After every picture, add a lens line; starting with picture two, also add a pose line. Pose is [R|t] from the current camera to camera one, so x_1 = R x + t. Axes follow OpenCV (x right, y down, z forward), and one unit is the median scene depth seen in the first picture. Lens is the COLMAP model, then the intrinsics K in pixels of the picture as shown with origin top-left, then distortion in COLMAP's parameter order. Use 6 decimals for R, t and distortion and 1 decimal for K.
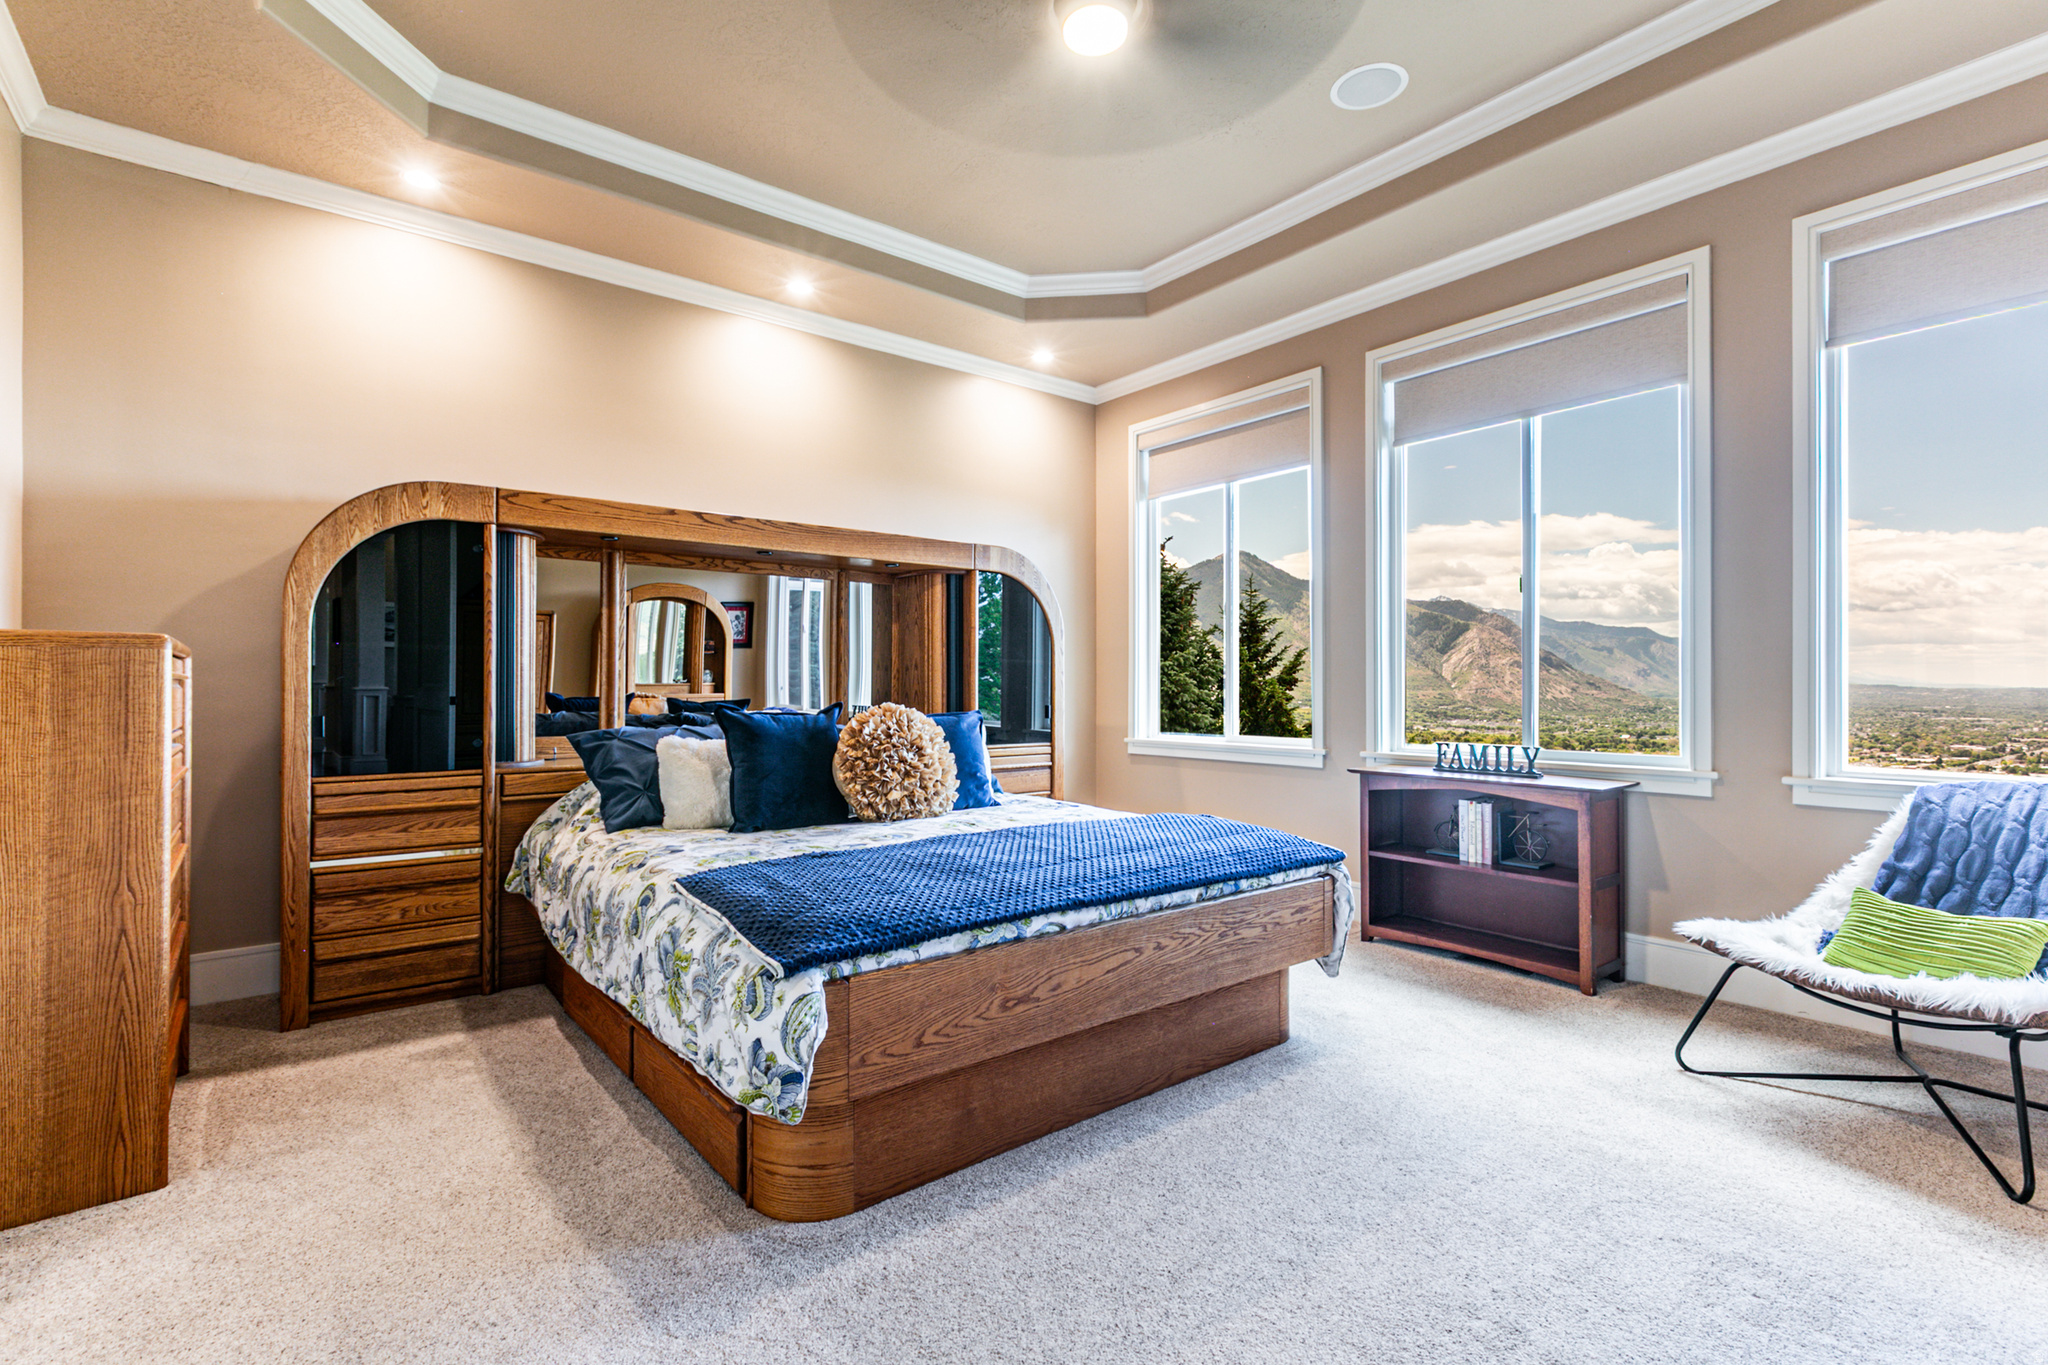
lens RADIAL K [[931.1, 0, 1008.4], [0, 931.1, 670.8], [0, 0, 1]] dist [0.005435, -0.002562]
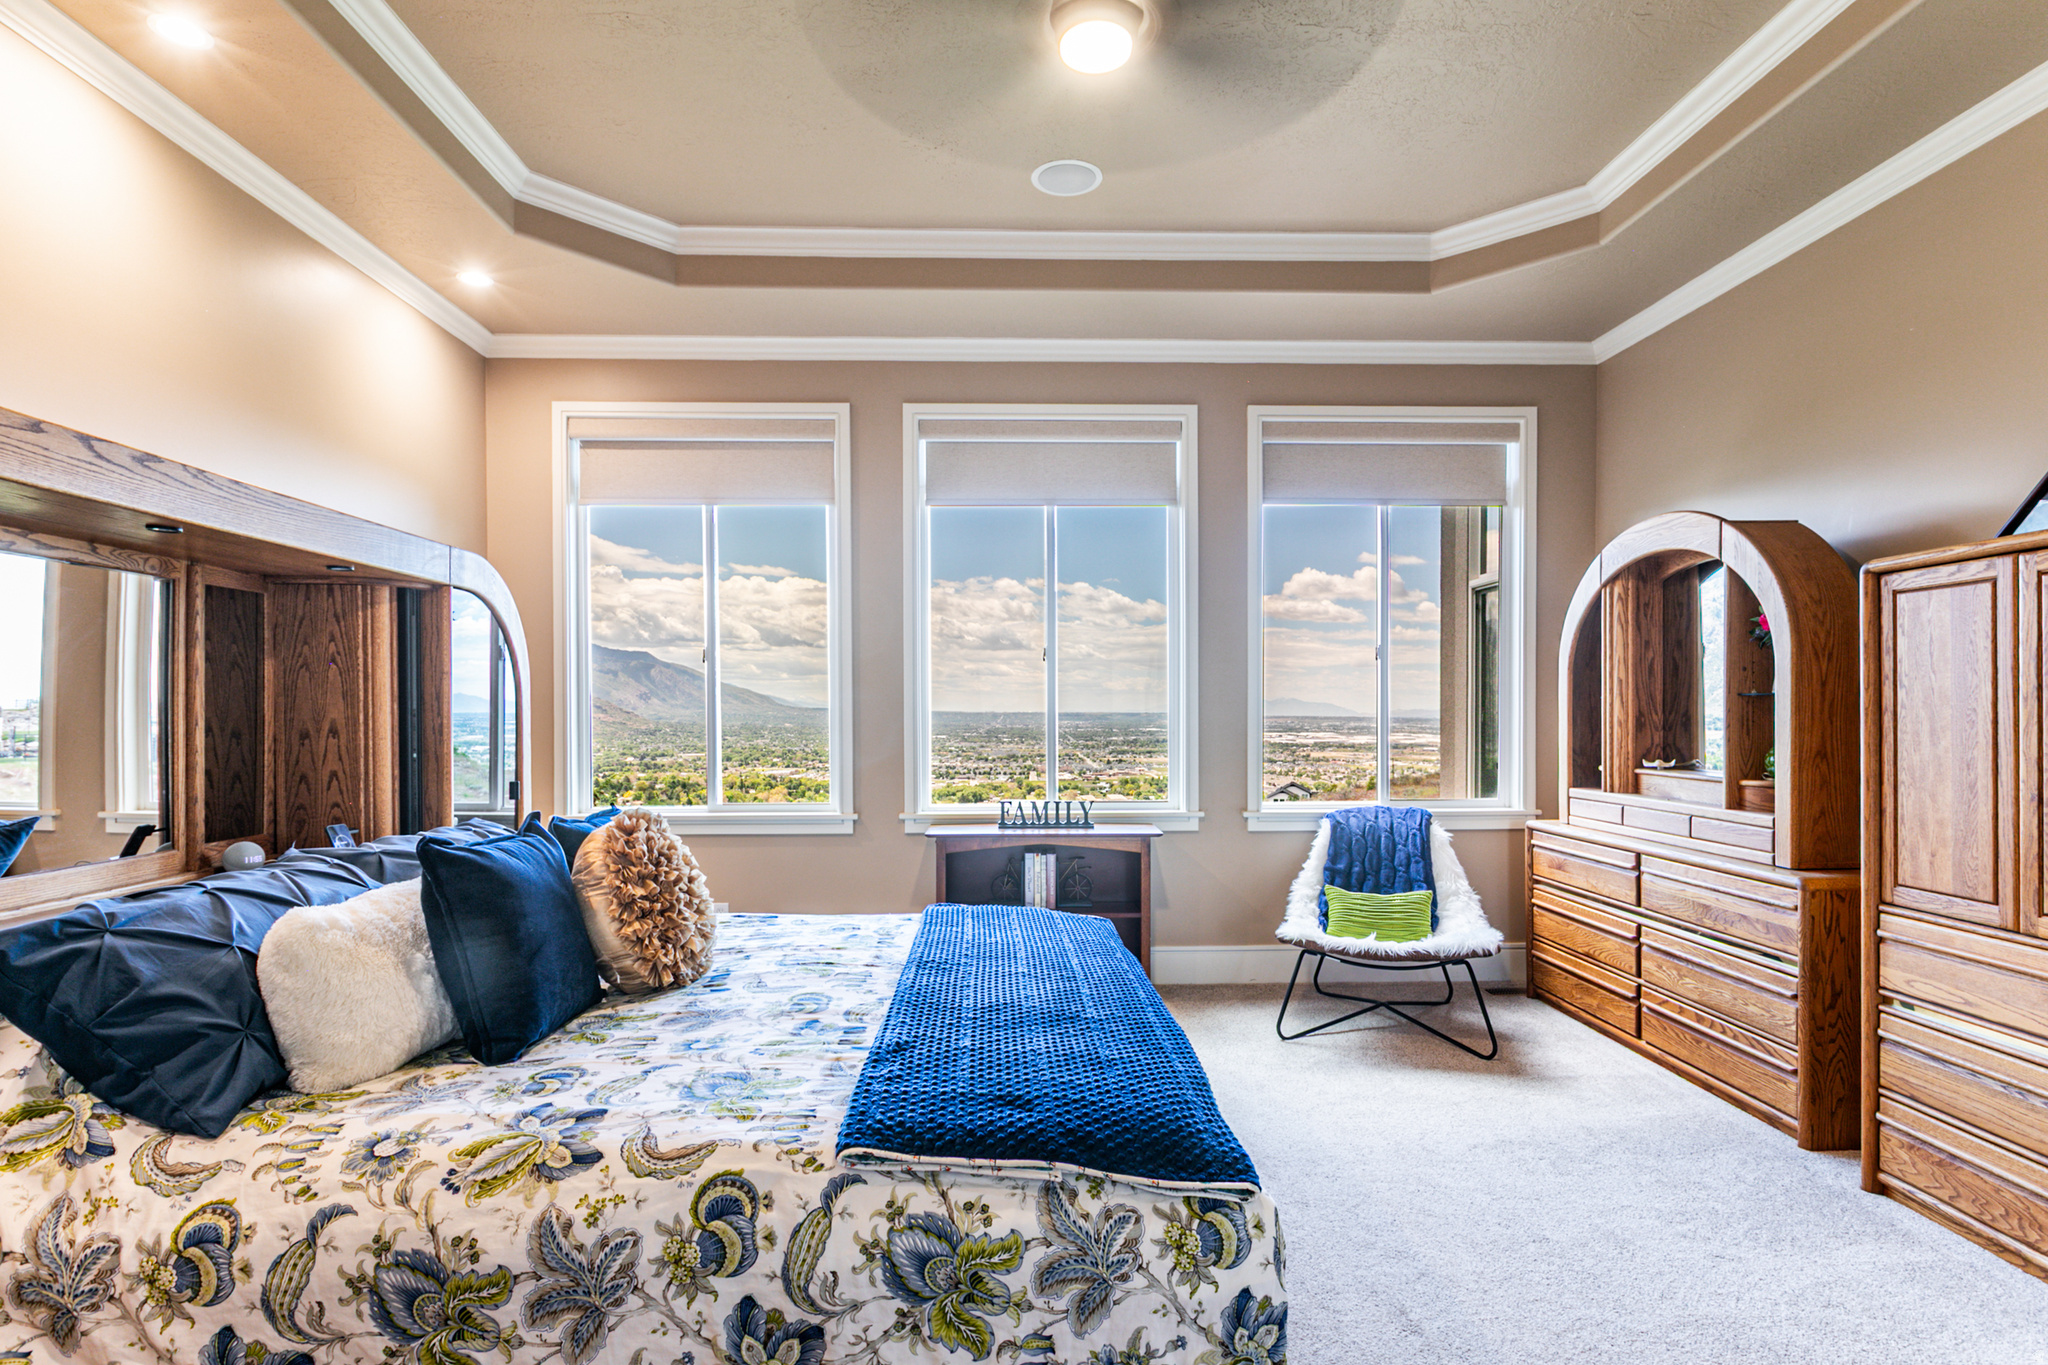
lens RADIAL K [[1037.3, 0, 1010.6], [0, 1037.3, 713.8], [0, 0, 1]] dist [-0.000886, 0.000153]
pose [[0.596727, -0.004812, 0.802430, -0.494270], [-0.011162, 0.999835, 0.014297, -0.040433], [-0.802367, -0.017488, 0.596575, 0.304864]]
